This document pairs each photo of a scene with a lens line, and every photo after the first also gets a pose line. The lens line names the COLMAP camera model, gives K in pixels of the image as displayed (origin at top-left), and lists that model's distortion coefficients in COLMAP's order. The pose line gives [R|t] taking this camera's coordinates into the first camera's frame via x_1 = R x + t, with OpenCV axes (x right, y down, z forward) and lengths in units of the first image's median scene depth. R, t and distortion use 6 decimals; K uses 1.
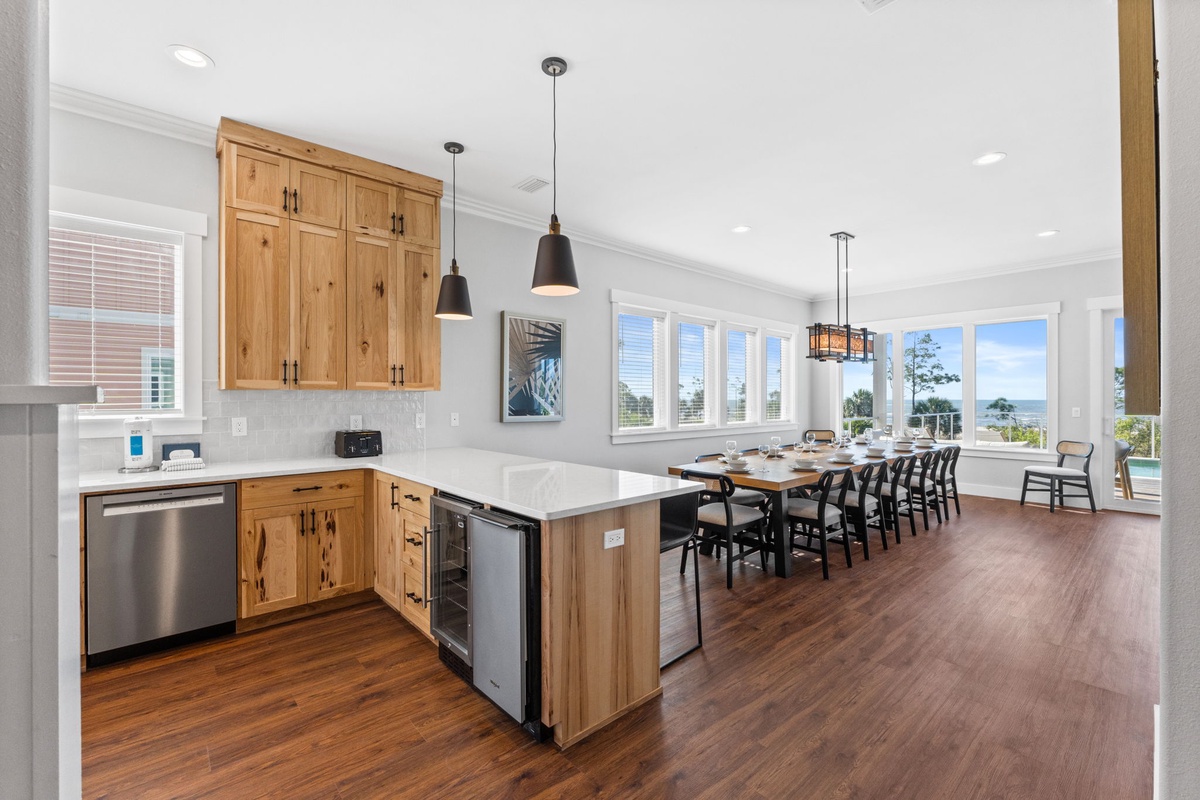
lens RADIAL K [[508.8, 0, 600.0], [0, 508.8, 400.0], [0, 0, 1]] dist [-0.003114, -0.000065]
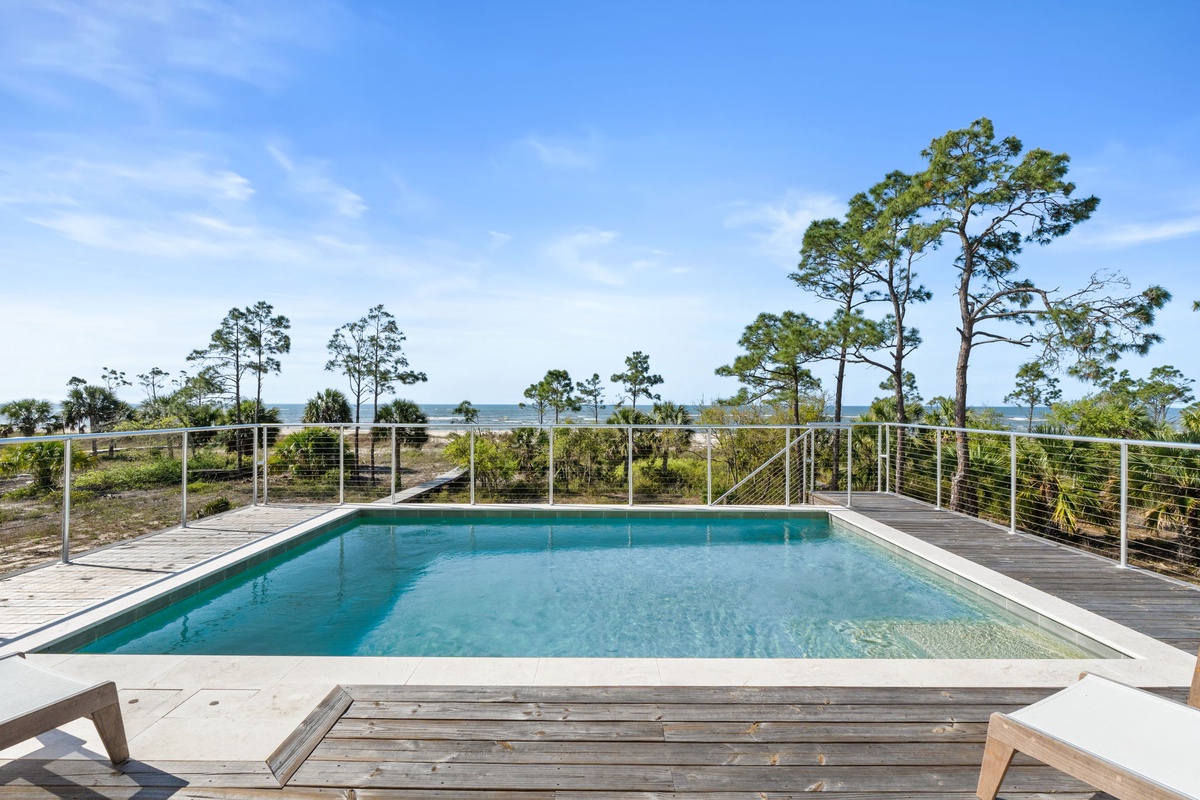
lens RADIAL K [[562.9, 0, 598.9], [0, 562.9, 401.3], [0, 0, 1]] dist [-0.004719, -0.000372]
pose [[0.667697, 0.005983, 0.744409, 1.440432], [-0.002075, 0.999979, -0.006177, 0.012442], [-0.744430, 0.002580, 0.667696, 1.180757]]
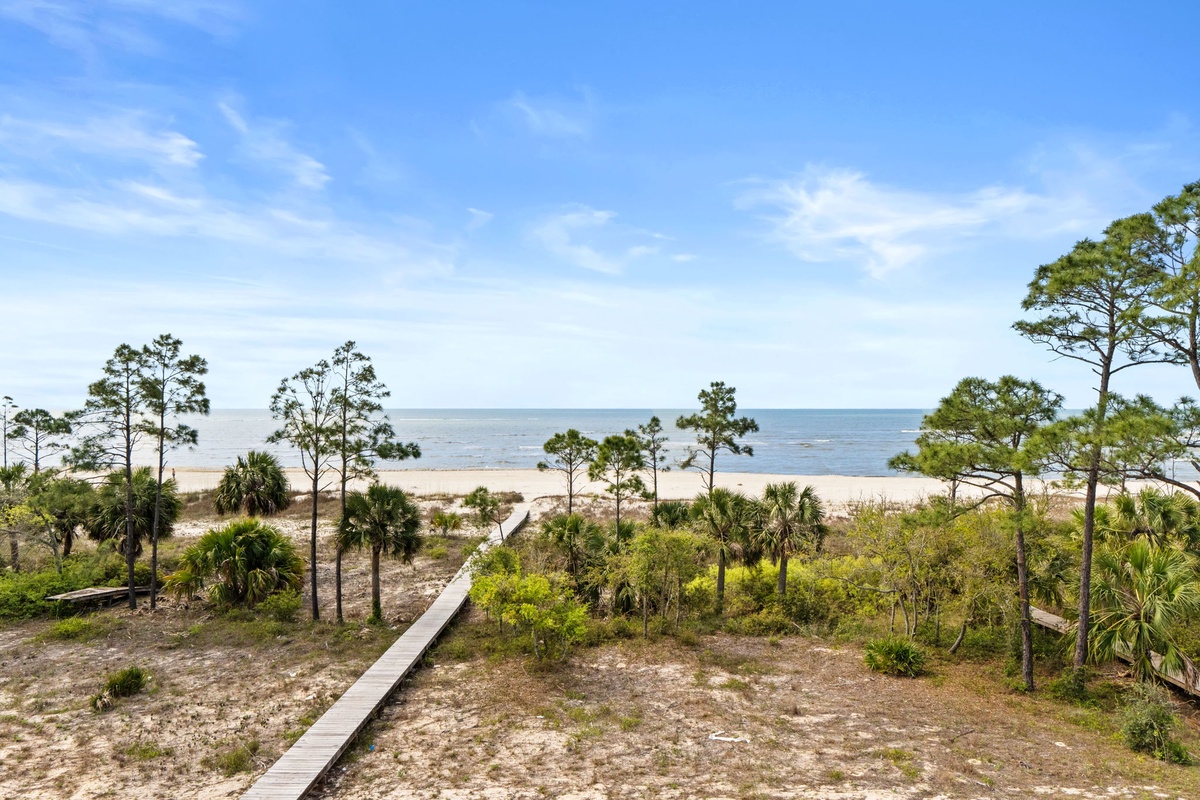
lens RADIAL K [[855.5, 0, 598.2], [0, 855.5, 396.3], [0, 0, 1]] dist [0.002163, 0.002100]
pose [[0.674742, 0.008867, 0.738000, 1.108948], [0.003168, 0.999884, -0.014909, -0.598218], [-0.738047, 0.012397, 0.674636, 1.658707]]
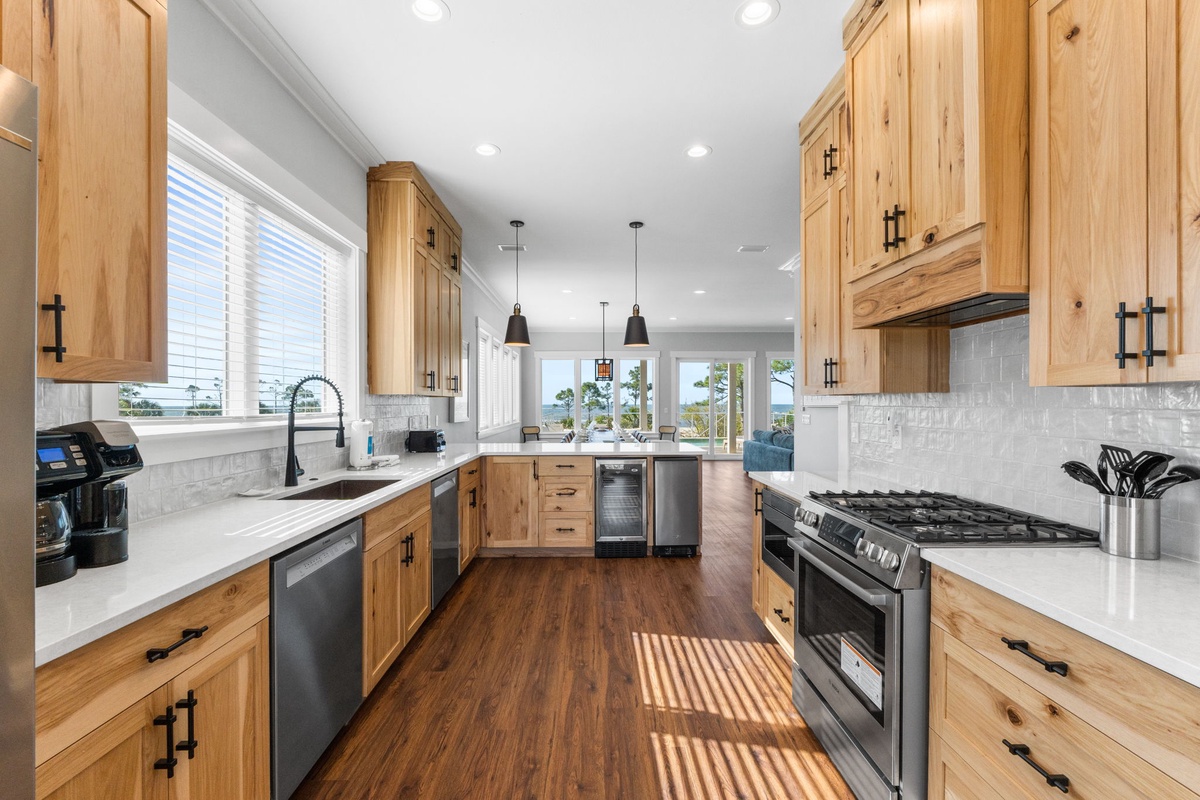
lens RADIAL K [[508.8, 0, 599.3], [0, 508.8, 407.2], [0, 0, 1]] dist [-0.007081, 0.000639]
pose [[0.651712, -0.005173, 0.758448, -0.687557], [0.001641, 0.999984, 0.005411, 0.001760], [-0.758464, -0.002281, 0.651711, -0.046438]]
